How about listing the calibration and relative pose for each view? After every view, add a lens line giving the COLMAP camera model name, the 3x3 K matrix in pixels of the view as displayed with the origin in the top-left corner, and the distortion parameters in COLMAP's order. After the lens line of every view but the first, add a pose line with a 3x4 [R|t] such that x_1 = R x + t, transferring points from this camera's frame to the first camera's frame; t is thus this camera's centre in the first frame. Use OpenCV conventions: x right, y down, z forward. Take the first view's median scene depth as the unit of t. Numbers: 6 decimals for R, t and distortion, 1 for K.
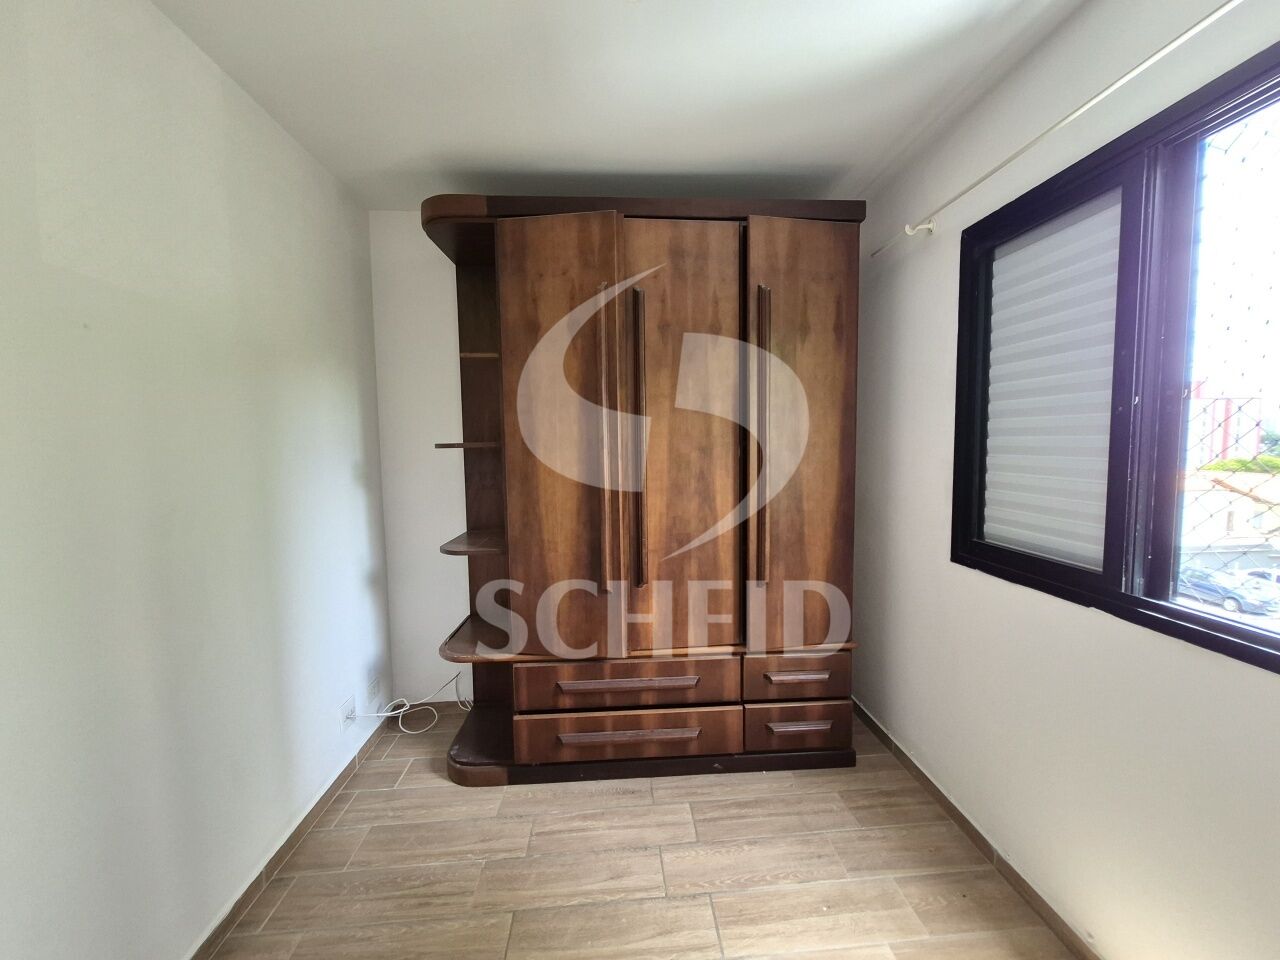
lens RADIAL K [[500.7, 0, 647.4], [0, 500.7, 483.0], [0, 0, 1]] dist [0.004235, -0.002882]
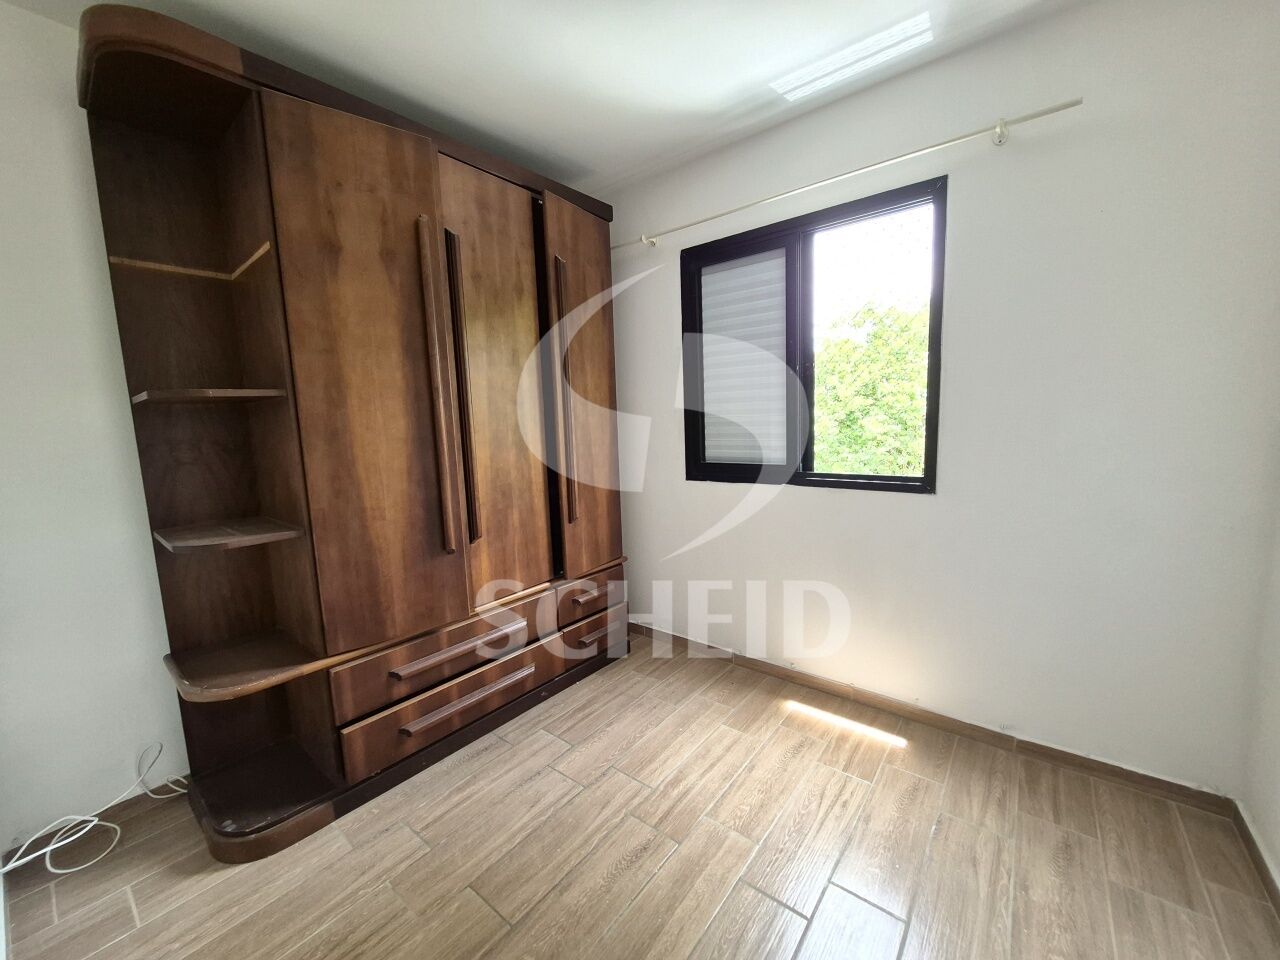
lens RADIAL K [[500.7, 0, 647.4], [0, 500.7, 483.0], [0, 0, 1]] dist [0.004235, -0.002882]
pose [[0.684284, -0.104623, 0.721672, -0.503849], [0.085274, 0.994345, 0.063296, 0.061176], [-0.724213, 0.018227, 0.689336, 0.079100]]
